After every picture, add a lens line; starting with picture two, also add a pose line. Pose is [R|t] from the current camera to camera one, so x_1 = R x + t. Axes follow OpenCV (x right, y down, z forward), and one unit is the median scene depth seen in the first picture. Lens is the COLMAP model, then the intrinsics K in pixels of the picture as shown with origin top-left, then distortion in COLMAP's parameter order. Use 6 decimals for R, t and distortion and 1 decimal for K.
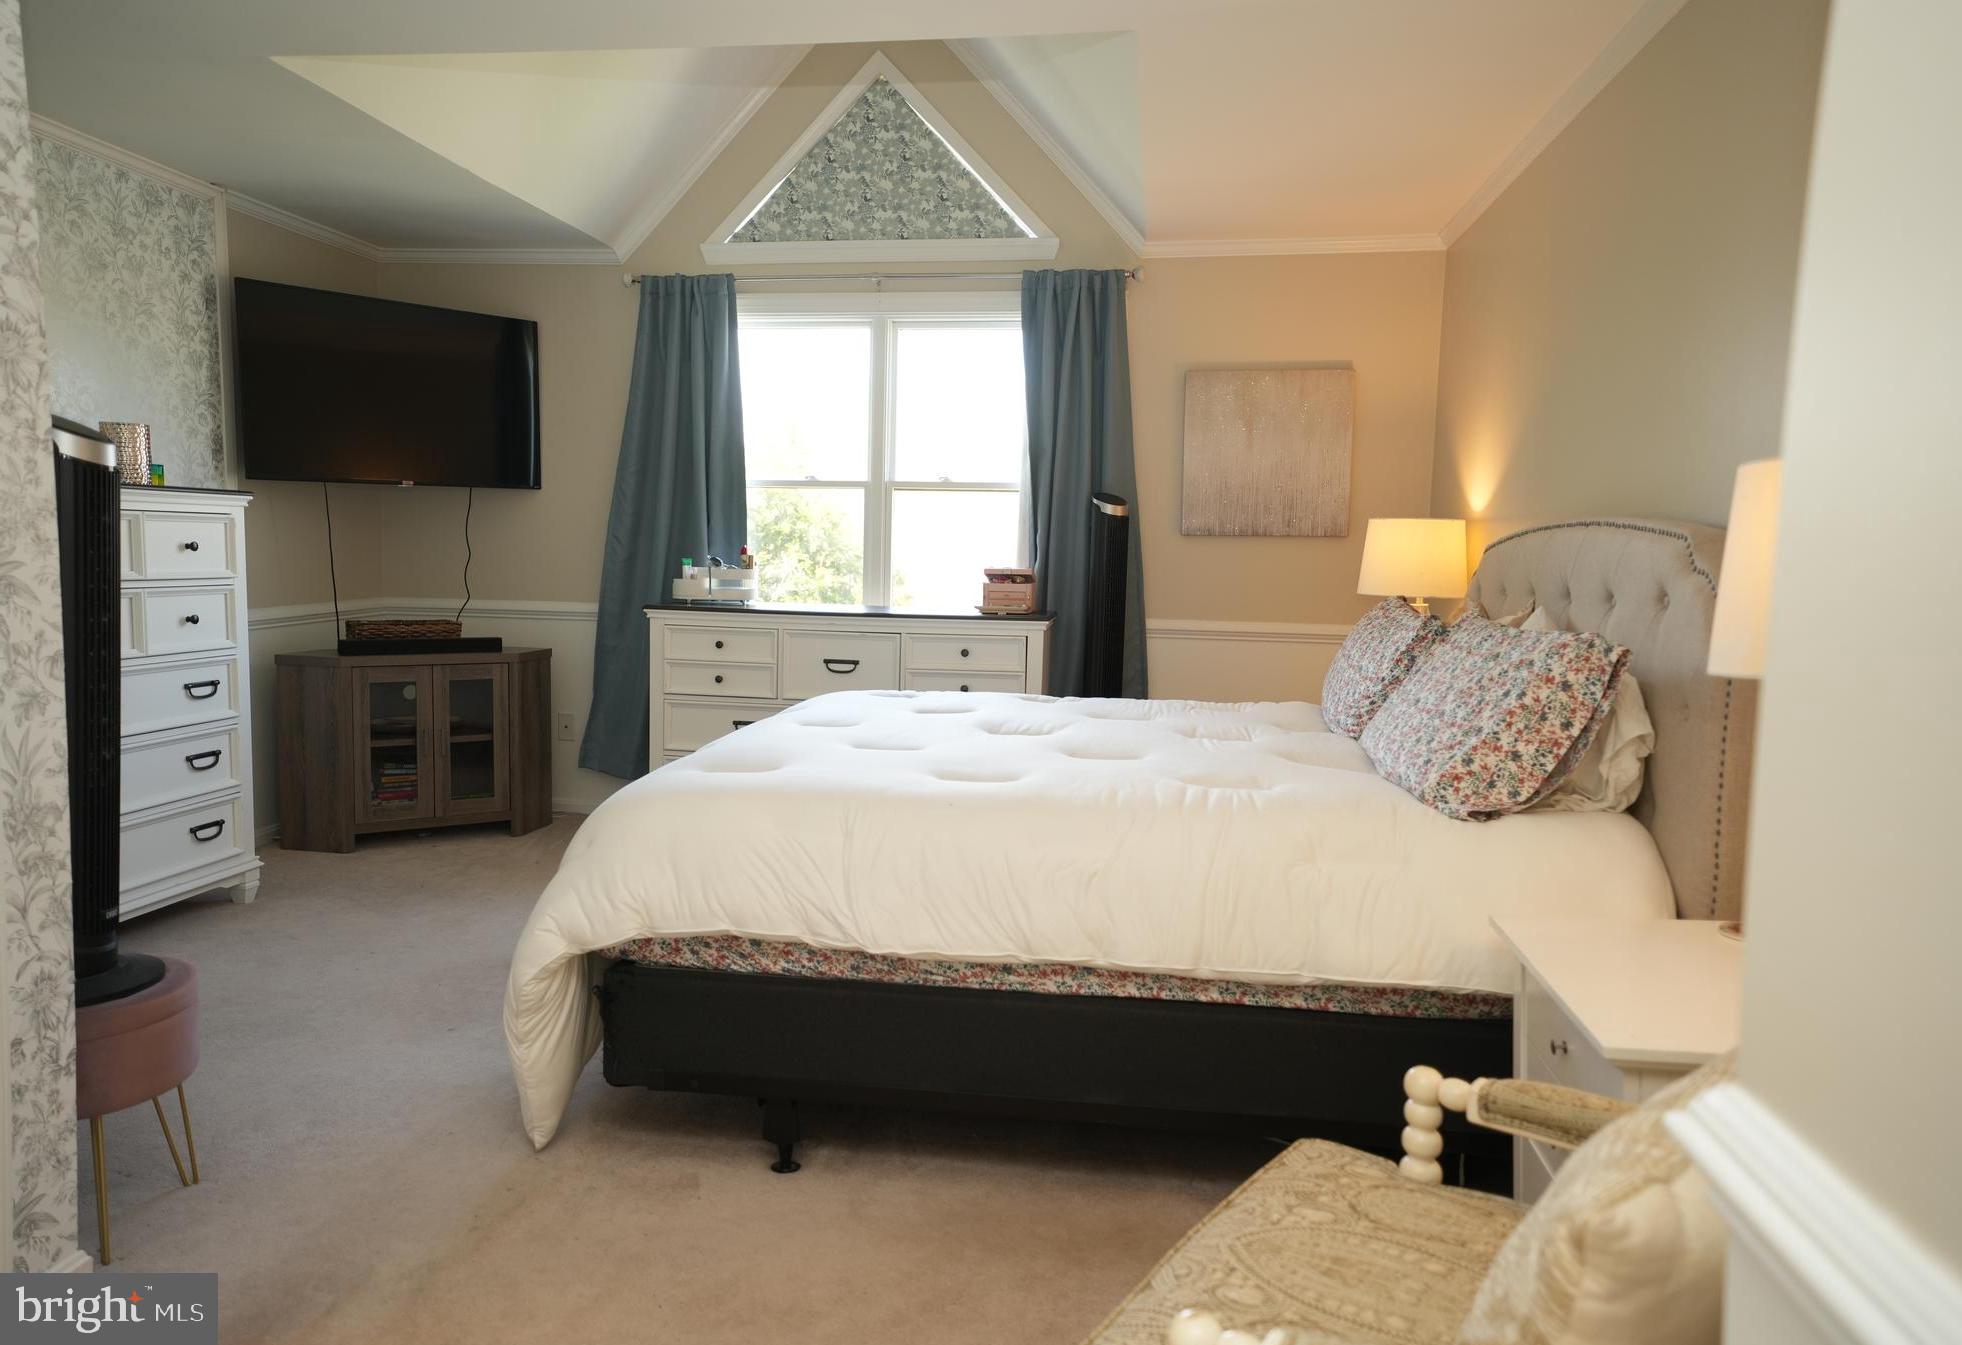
lens RADIAL K [[1325.6, 0, 928.7], [0, 1325.6, 672.6], [0, 0, 1]] dist [-0.001881, 0.060364]
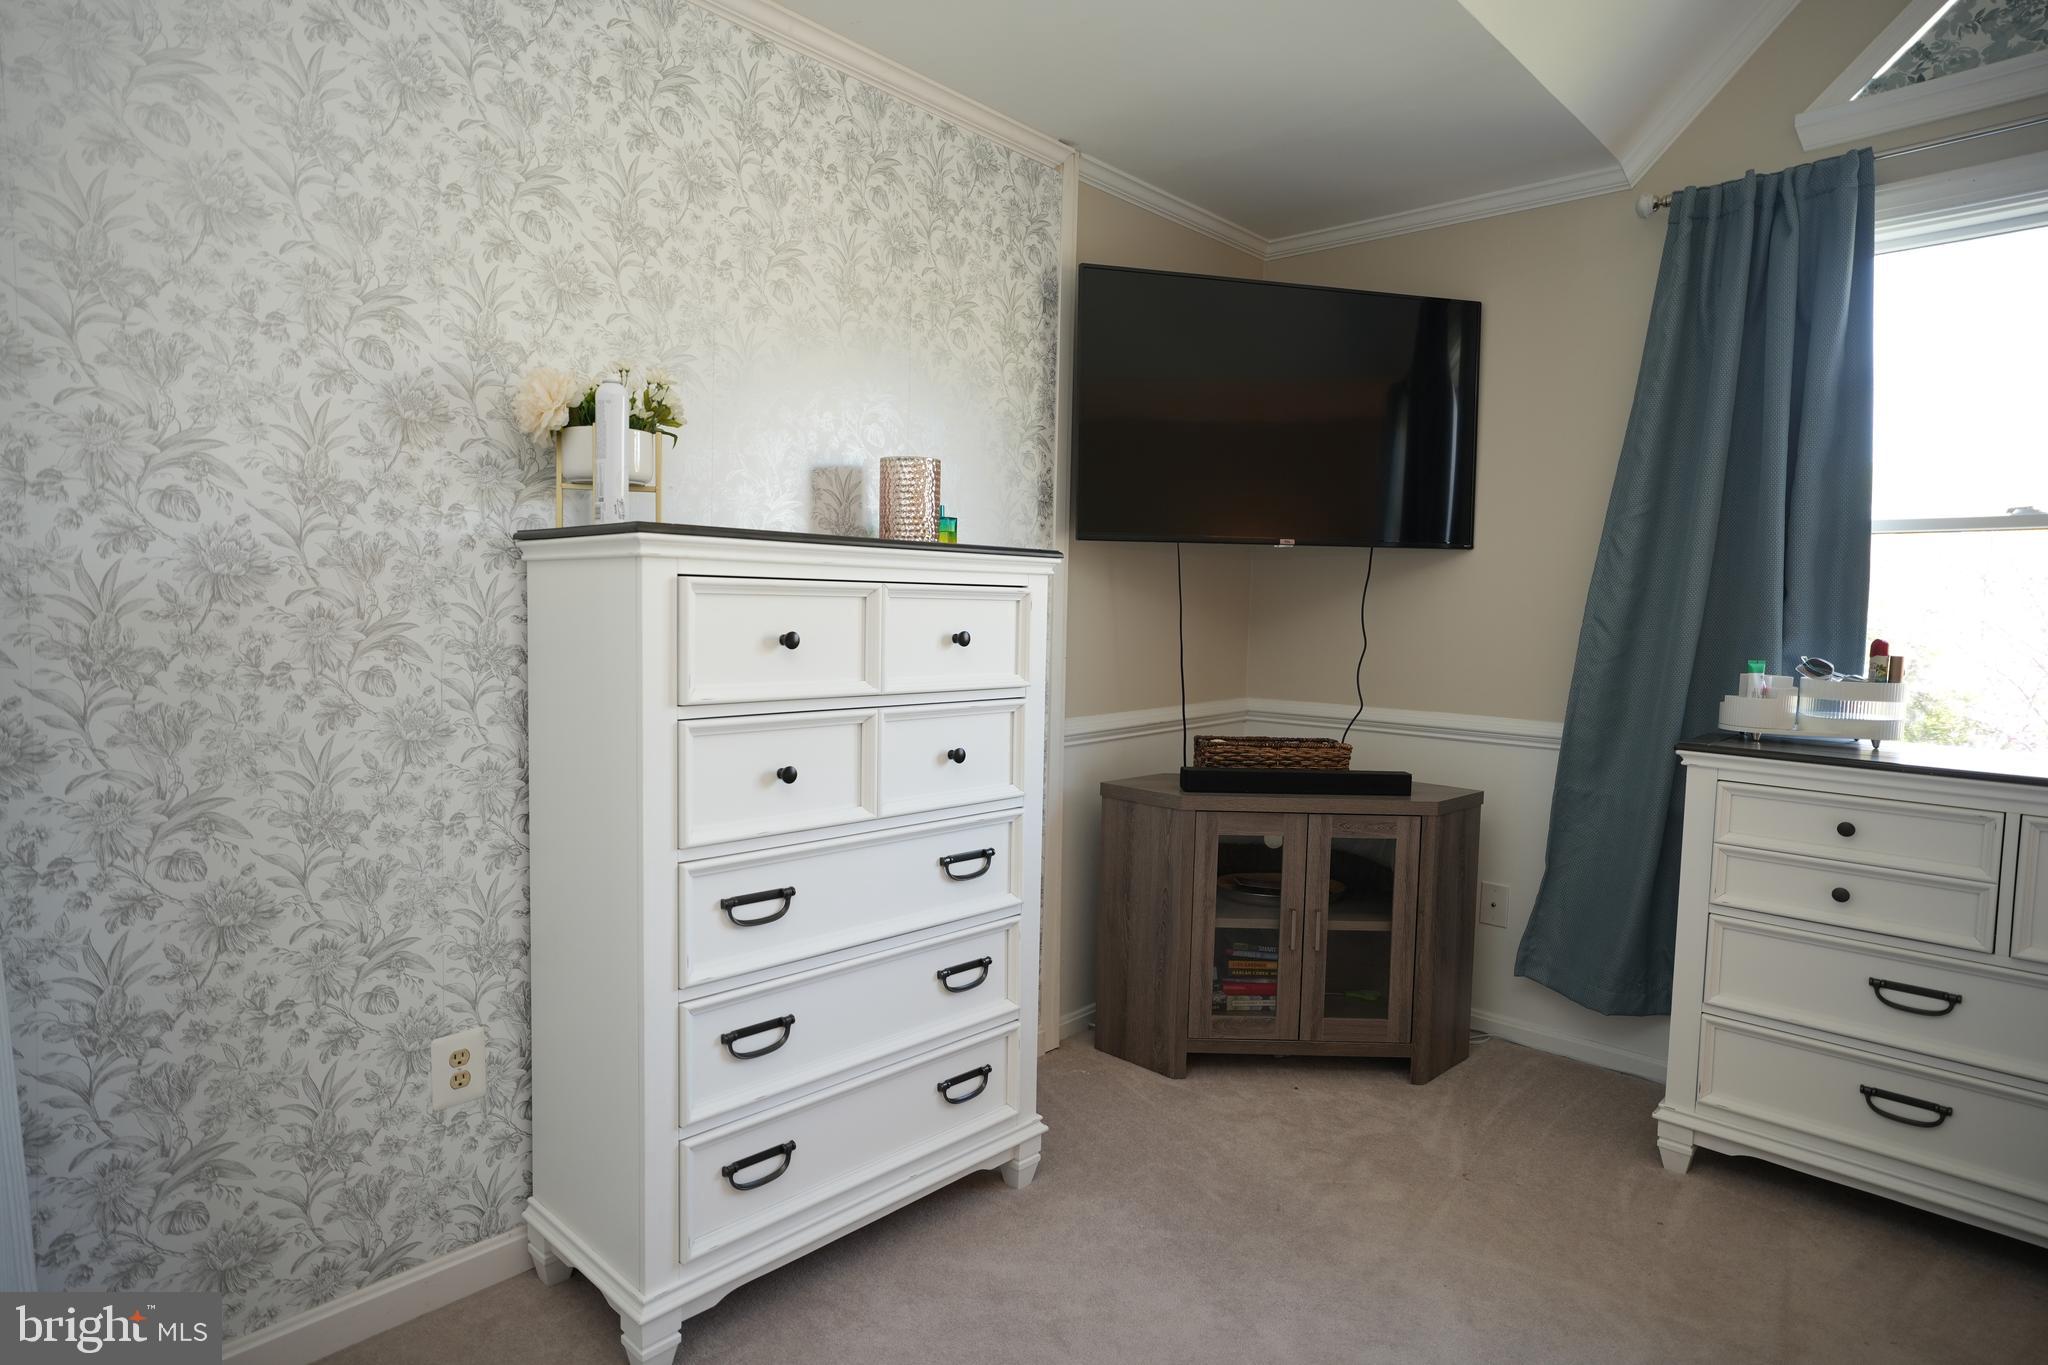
lens RADIAL K [[1130.7, 0, 1024.0], [0, 1130.7, 682.5], [0, 0, 1]] dist [0.000623, 0.001266]
pose [[0.833030, 0.037955, -0.551925, -0.195824], [-0.058350, 0.998107, -0.019430, -0.054998], [0.550143, 0.048390, 0.833667, 0.478685]]
